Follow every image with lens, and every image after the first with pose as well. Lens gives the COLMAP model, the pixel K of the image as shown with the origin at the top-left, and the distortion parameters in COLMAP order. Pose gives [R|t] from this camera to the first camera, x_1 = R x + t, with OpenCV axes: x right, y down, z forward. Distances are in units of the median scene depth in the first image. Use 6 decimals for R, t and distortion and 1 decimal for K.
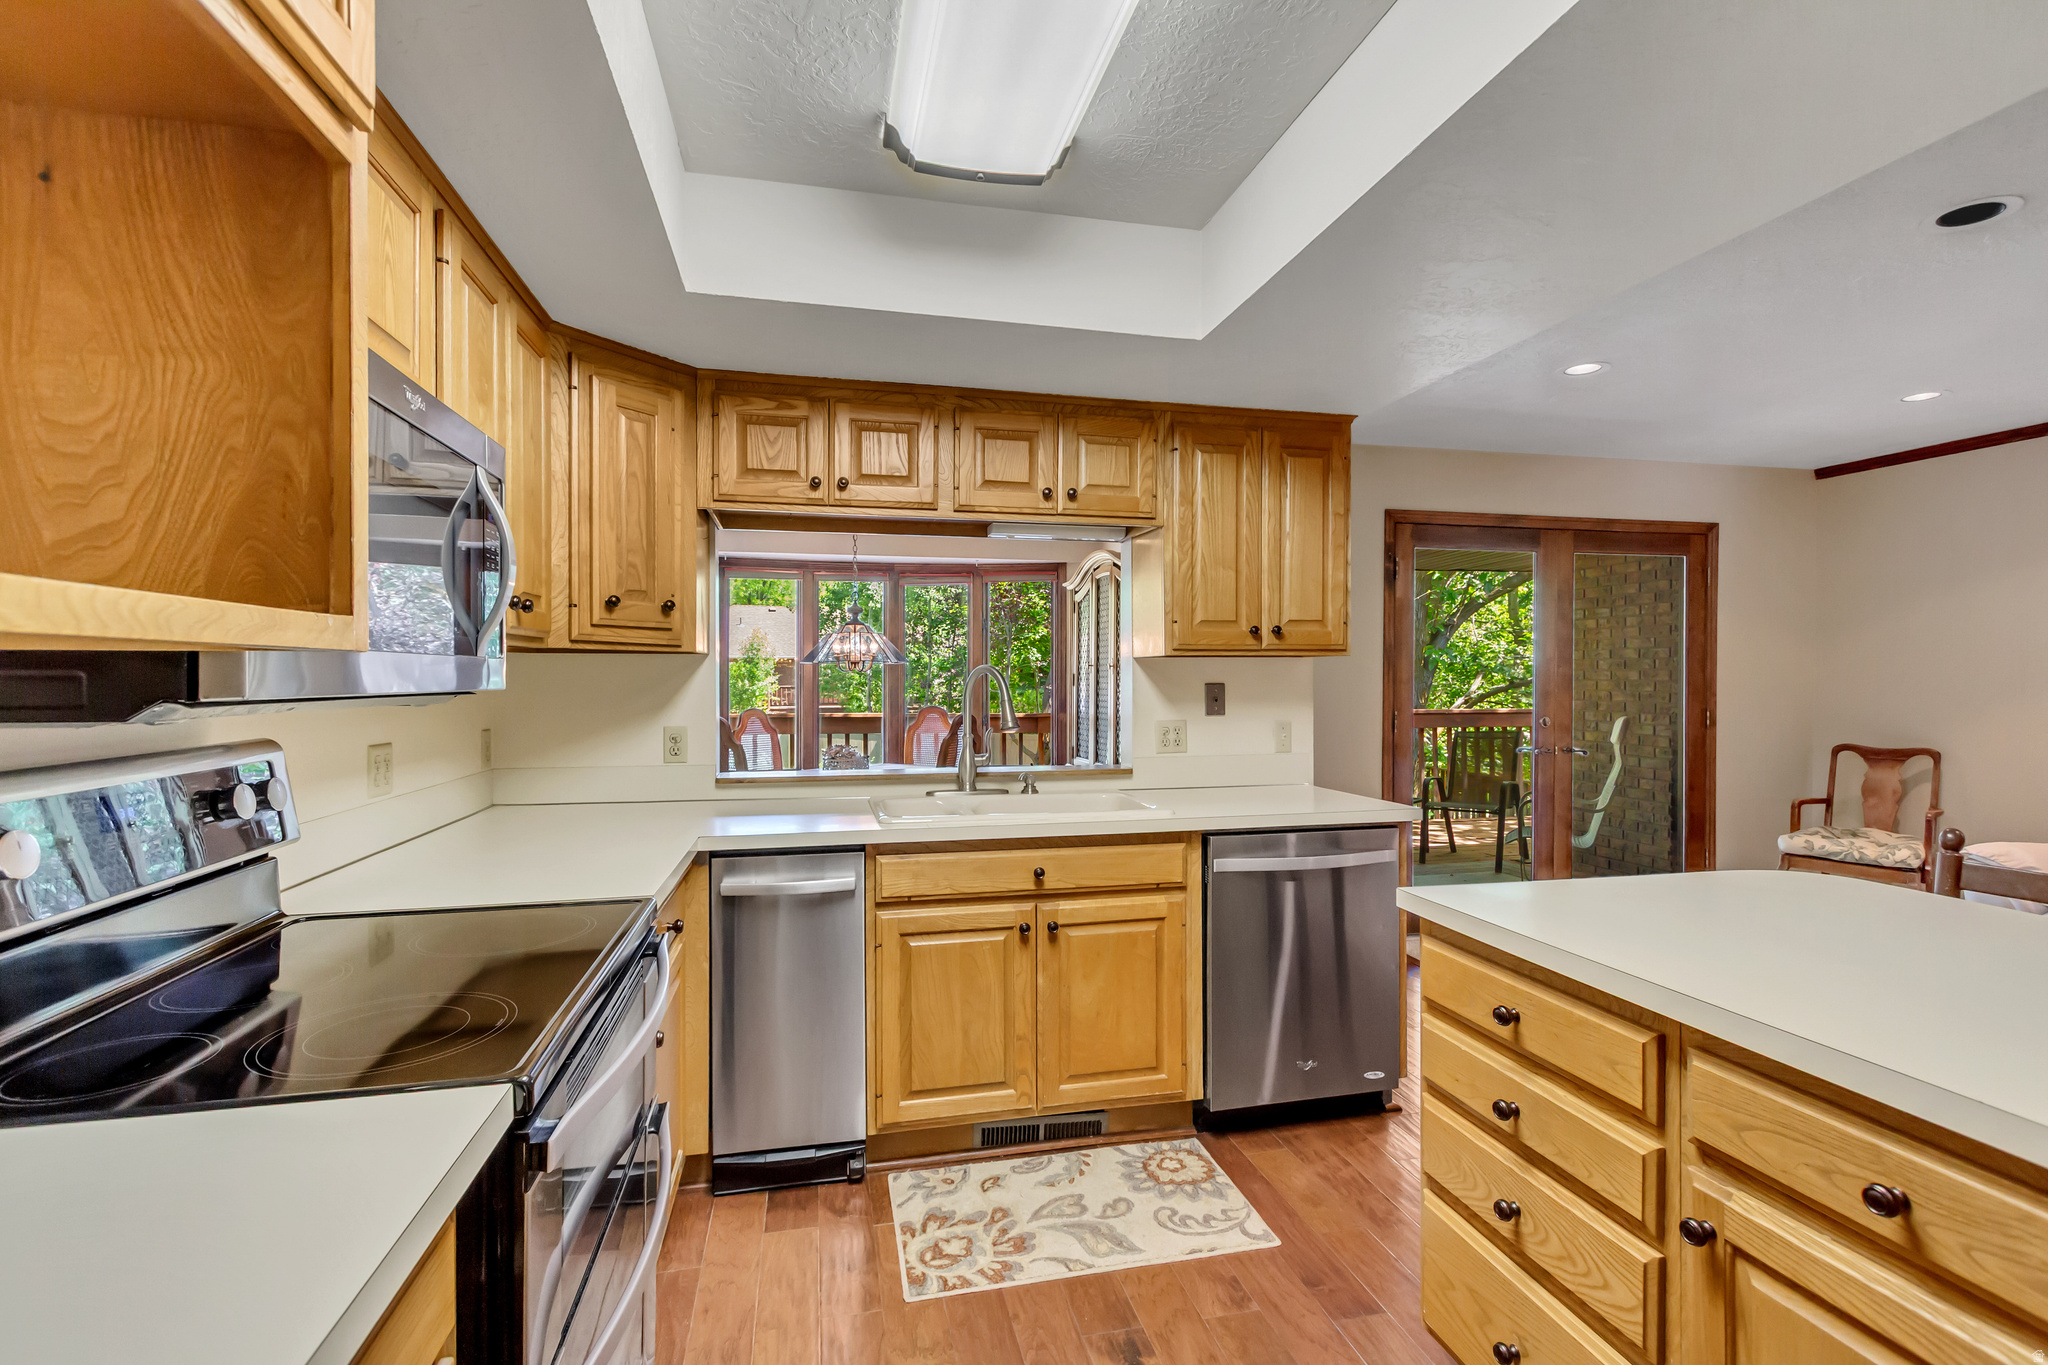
lens RADIAL K [[938.0, 0, 1024.9], [0, 938.0, 678.9], [0, 0, 1]] dist [0.008497, -0.002790]
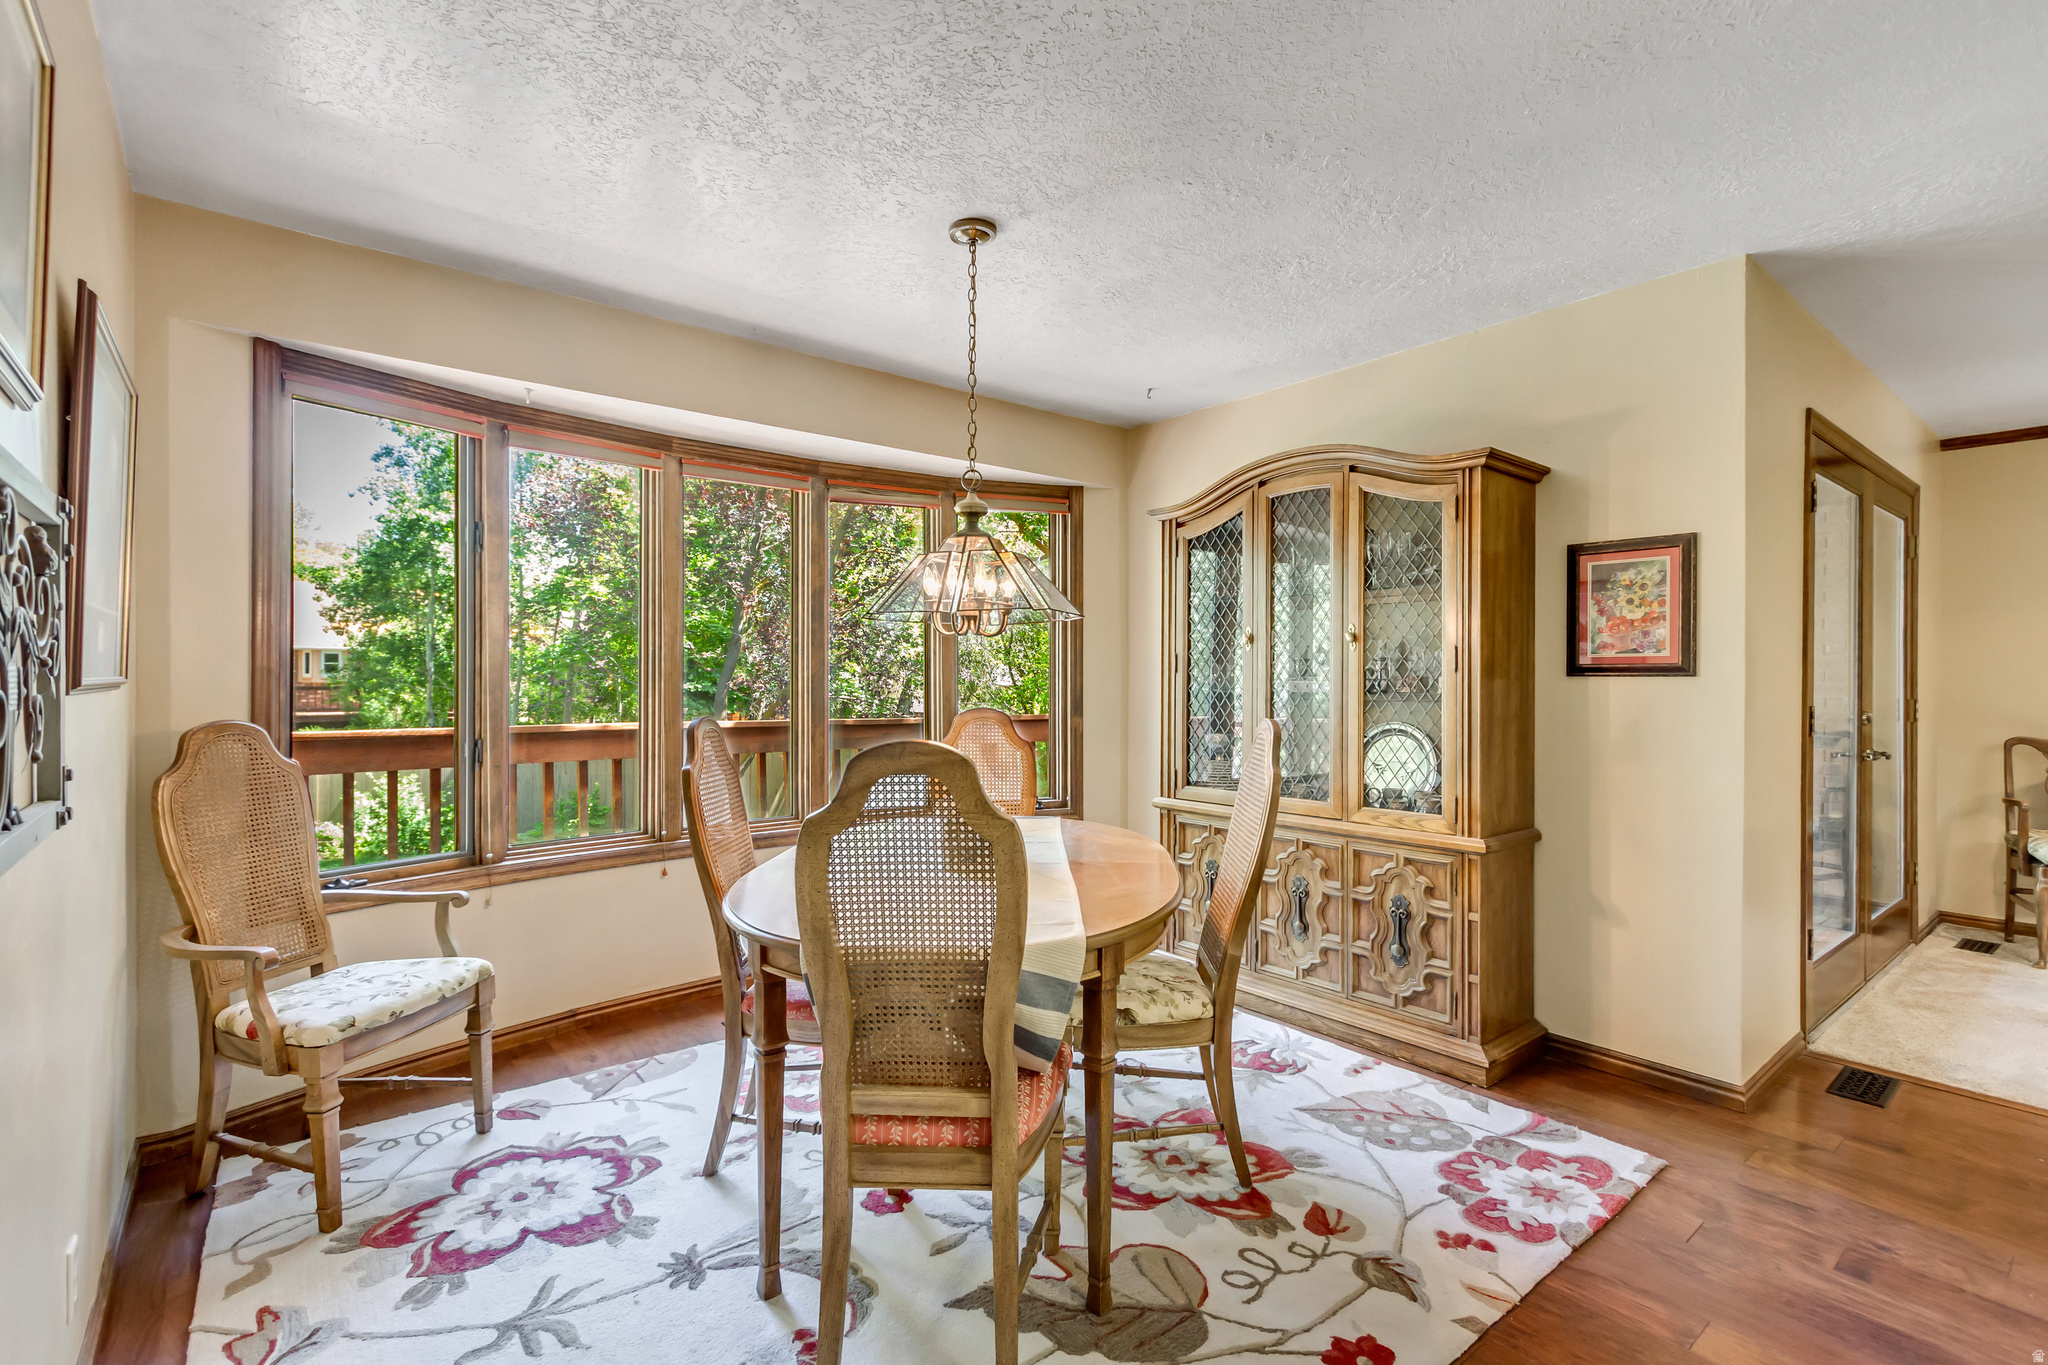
lens RADIAL K [[938.0, 0, 1030.2], [0, 938.0, 683.8], [0, 0, 1]] dist [0.008497, -0.002790]
pose [[0.898233, -0.001622, 0.439516, -0.637438], [0.002161, 0.999997, -0.000727, 0.020896], [-0.439513, 0.001603, 0.898235, 0.898269]]
